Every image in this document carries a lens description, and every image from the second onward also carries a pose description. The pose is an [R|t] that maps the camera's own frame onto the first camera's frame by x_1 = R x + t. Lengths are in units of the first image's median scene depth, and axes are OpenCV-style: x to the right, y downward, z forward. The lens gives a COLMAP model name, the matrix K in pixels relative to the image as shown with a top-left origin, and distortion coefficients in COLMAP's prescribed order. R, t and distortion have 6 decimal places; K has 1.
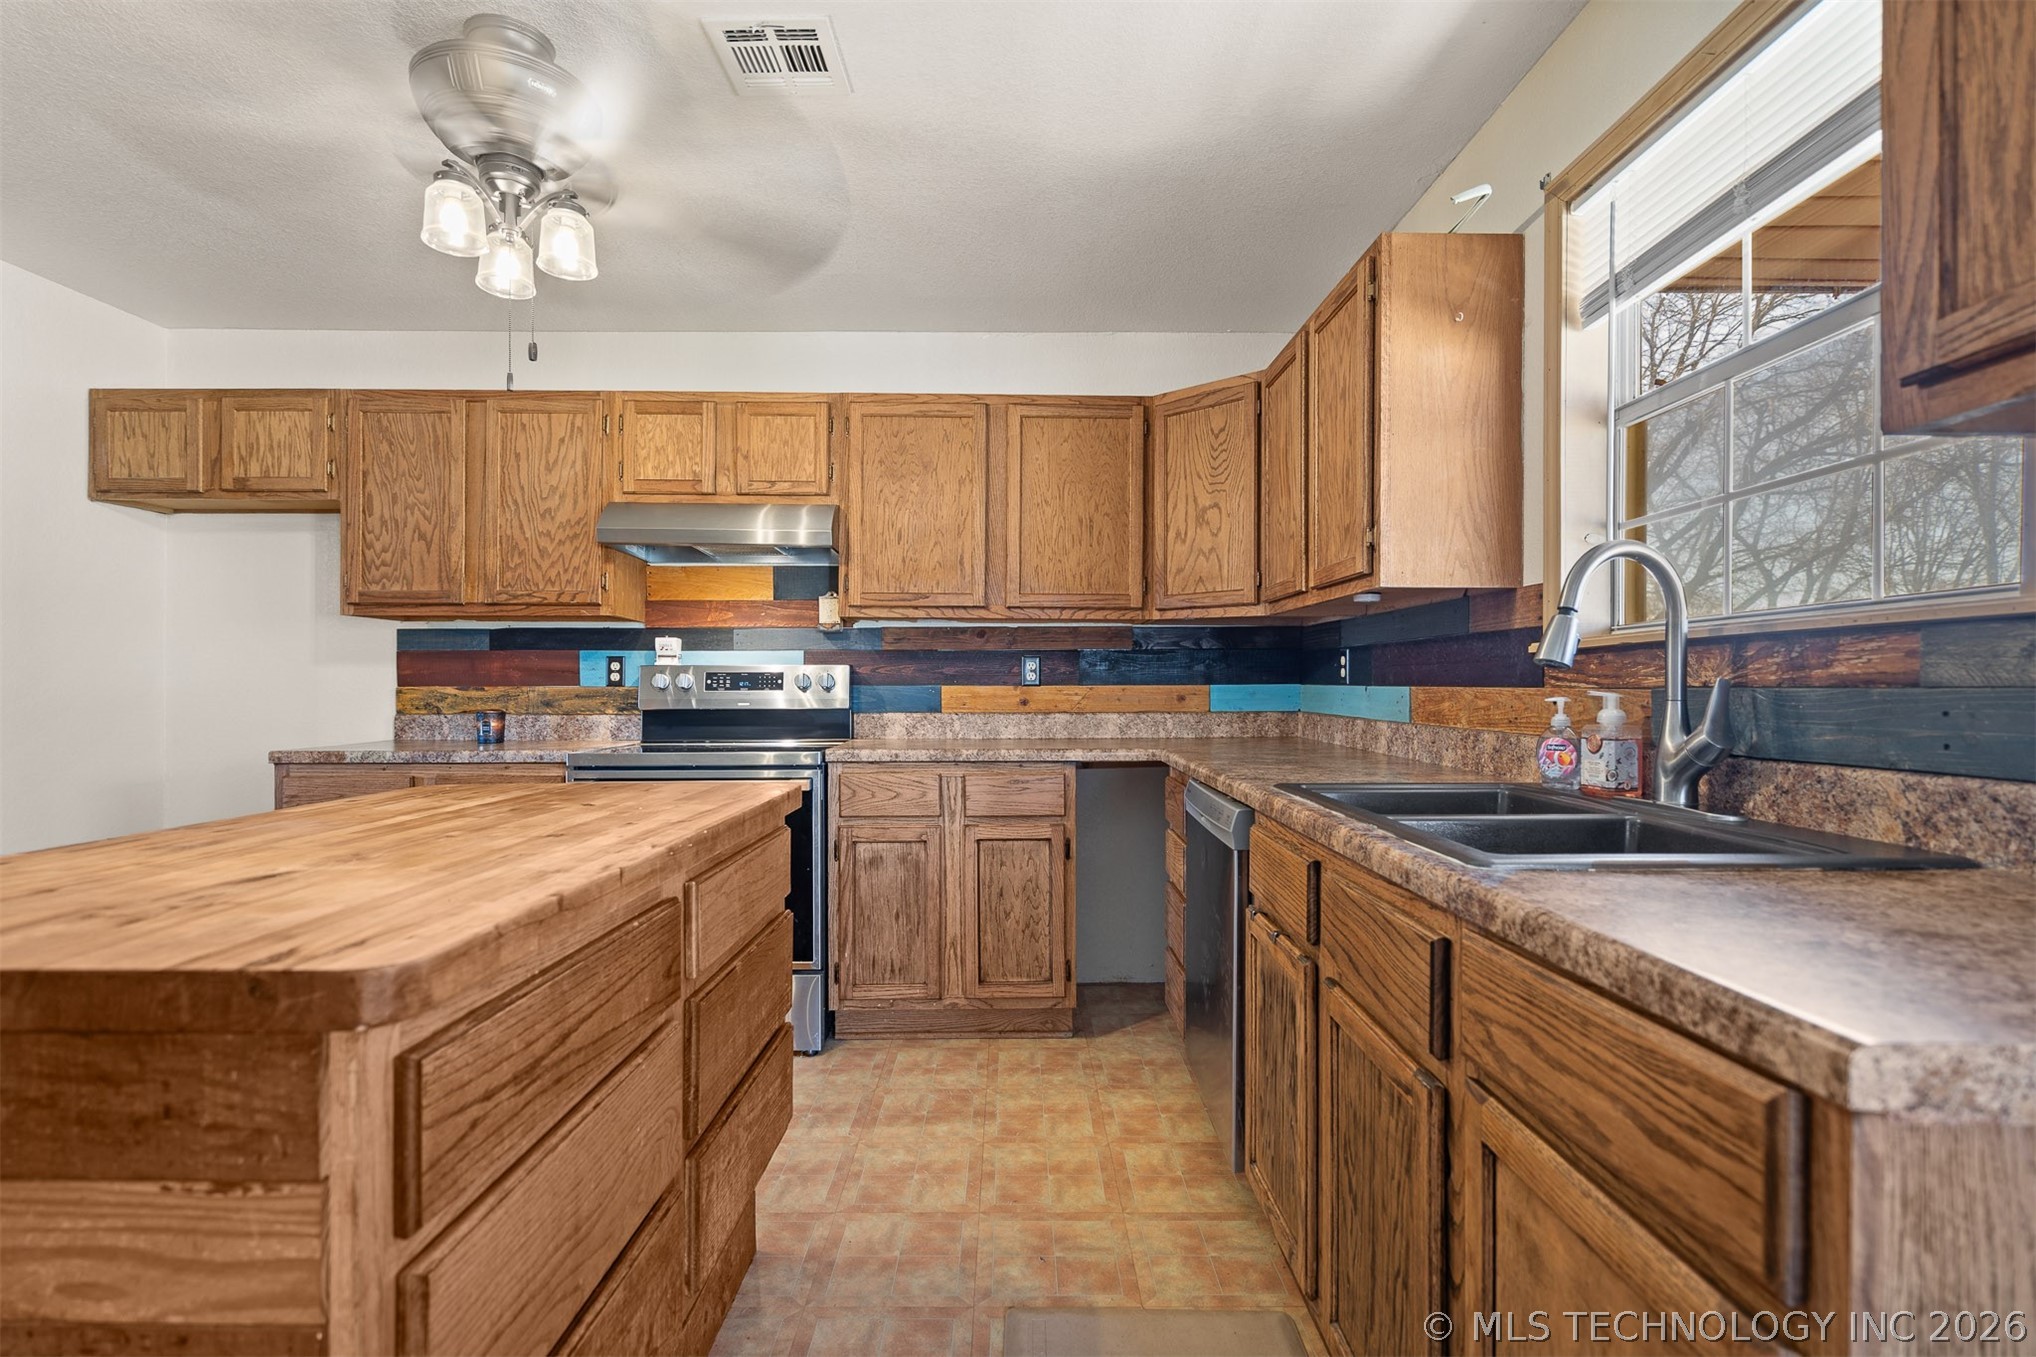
lens RADIAL K [[953.8, 0, 1027.0], [0, 953.8, 689.0], [0, 0, 1]] dist [0.001296, 0.001261]
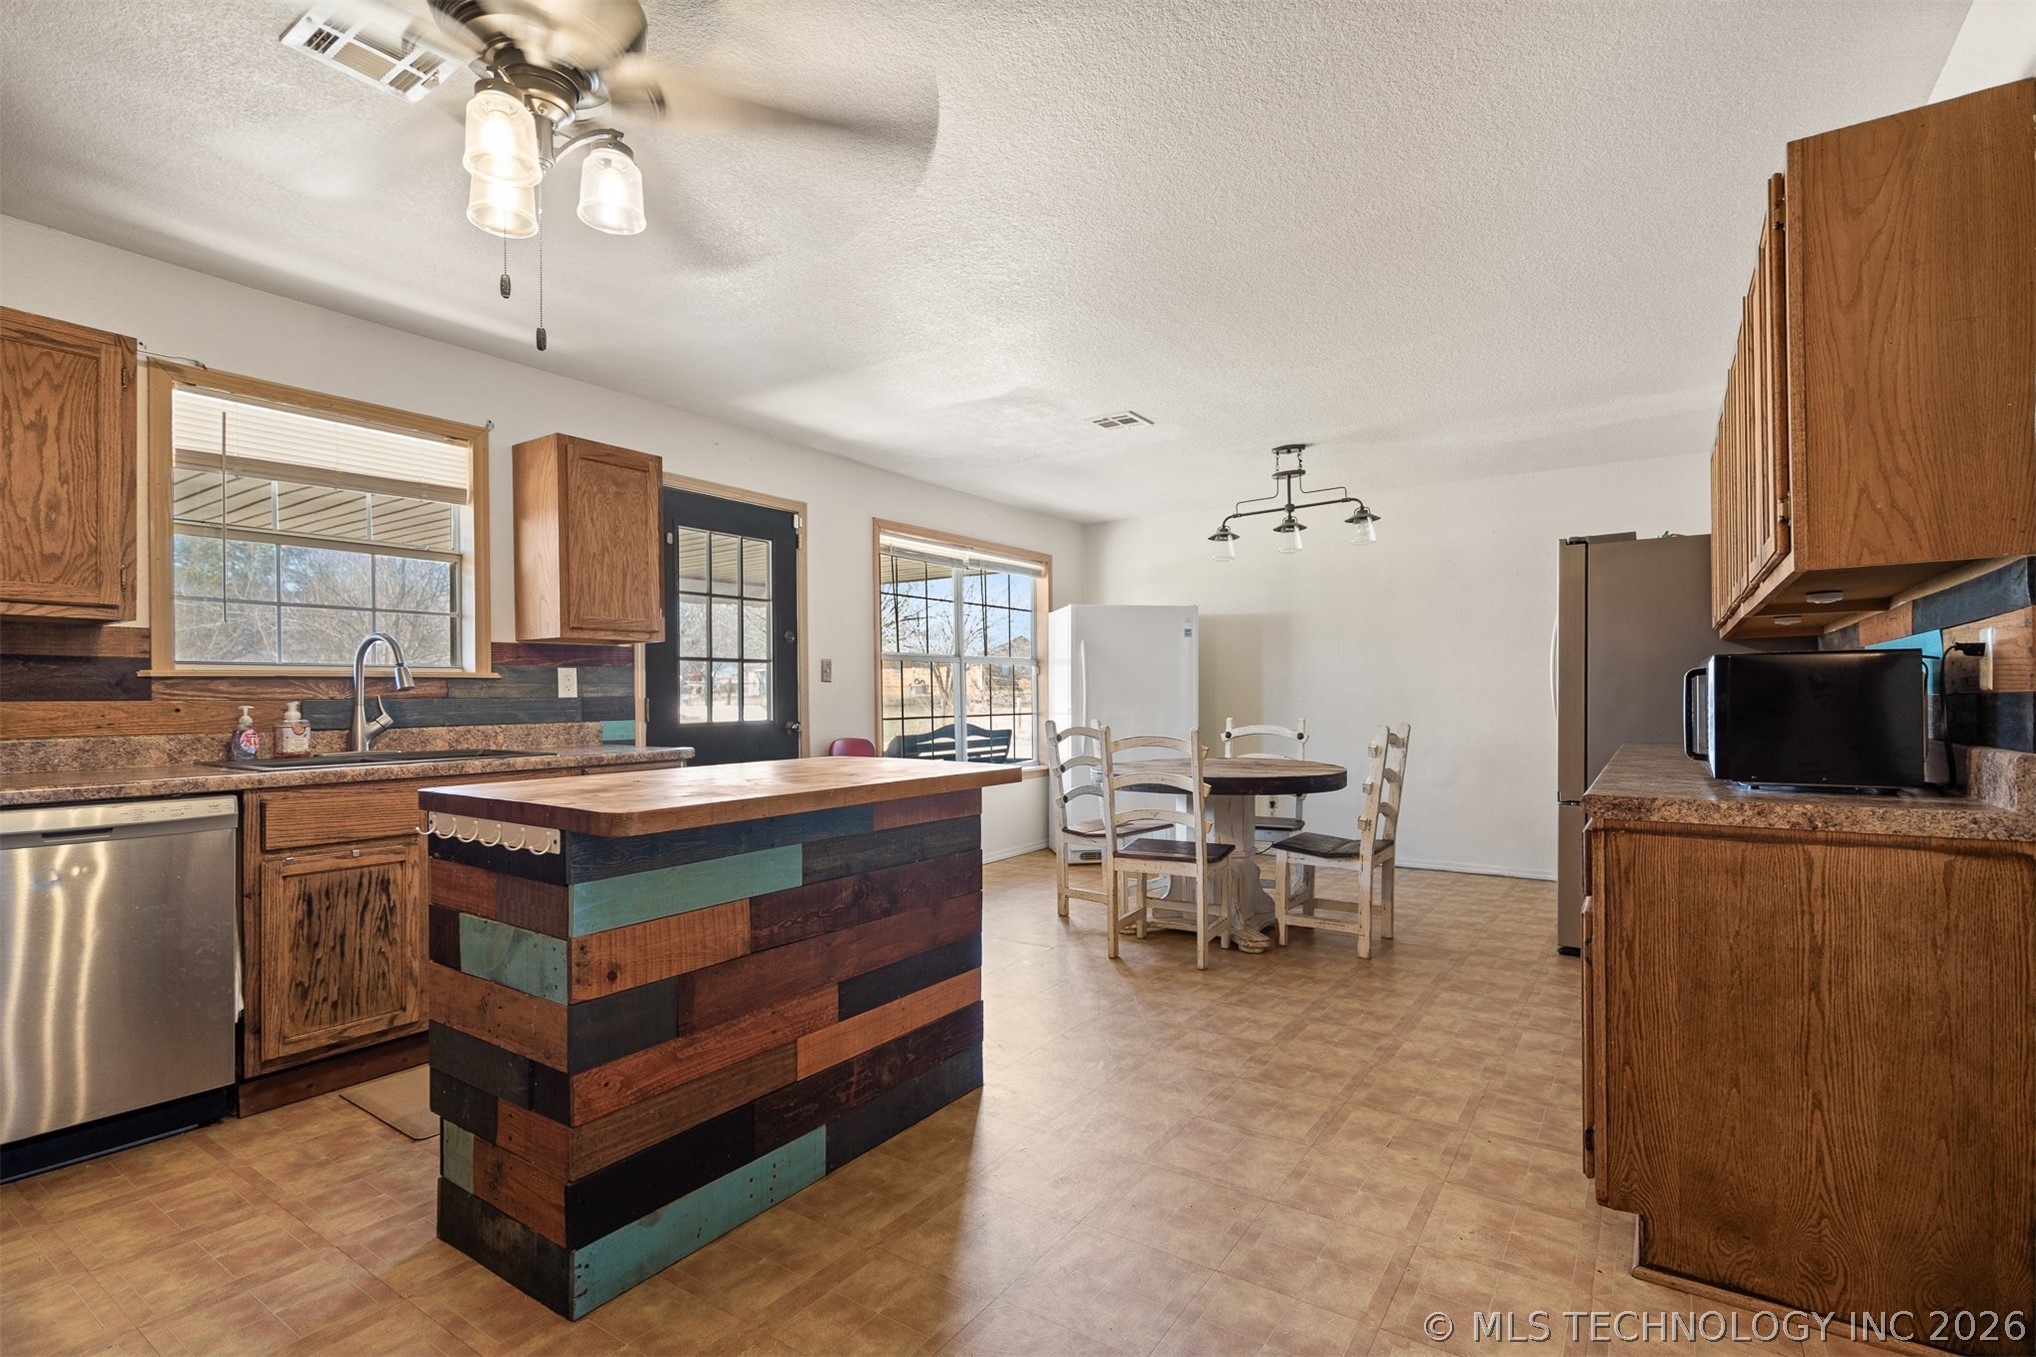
lens RADIAL K [[953.8, 0, 1009.5], [0, 953.8, 695.4], [0, 0, 1]] dist [0.001296, 0.001261]
pose [[-0.816544, 0.004119, 0.577269, -0.832006], [0.007968, 0.999960, 0.004137, -0.003268], [-0.577228, 0.007978, -0.816544, 0.879493]]
